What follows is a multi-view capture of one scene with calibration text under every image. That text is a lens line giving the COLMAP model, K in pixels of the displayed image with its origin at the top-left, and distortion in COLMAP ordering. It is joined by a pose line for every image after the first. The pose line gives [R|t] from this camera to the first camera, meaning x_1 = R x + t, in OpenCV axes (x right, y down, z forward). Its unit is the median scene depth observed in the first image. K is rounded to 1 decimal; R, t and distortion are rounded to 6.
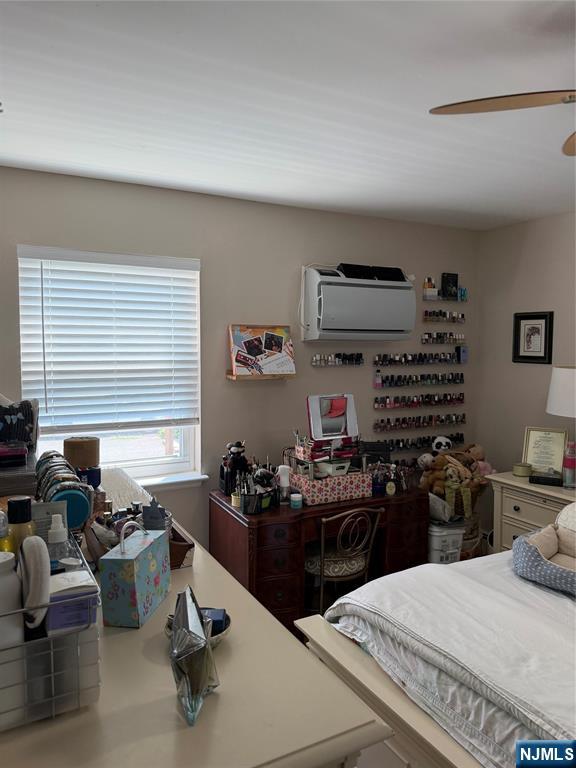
lens RADIAL K [[550.7, 0, 288.0], [0, 550.7, 384.0], [0, 0, 1]] dist [-0.000057, -0.002853]
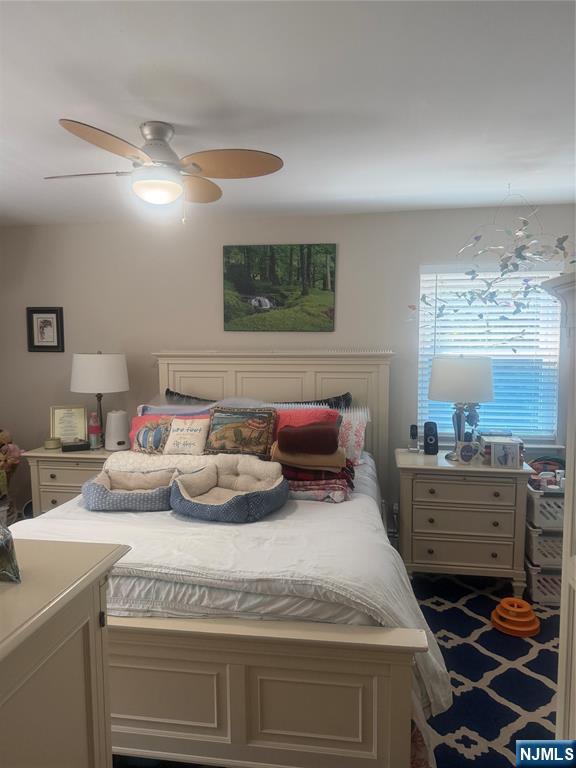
lens RADIAL K [[550.7, 0, 288.0], [0, 550.7, 384.0], [0, 0, 1]] dist [-0.000057, -0.002853]
pose [[0.608033, -0.070687, 0.790758, -0.177867], [0.063548, 0.997166, 0.040275, 0.016065], [-0.791364, 0.025763, 0.610802, -0.100364]]
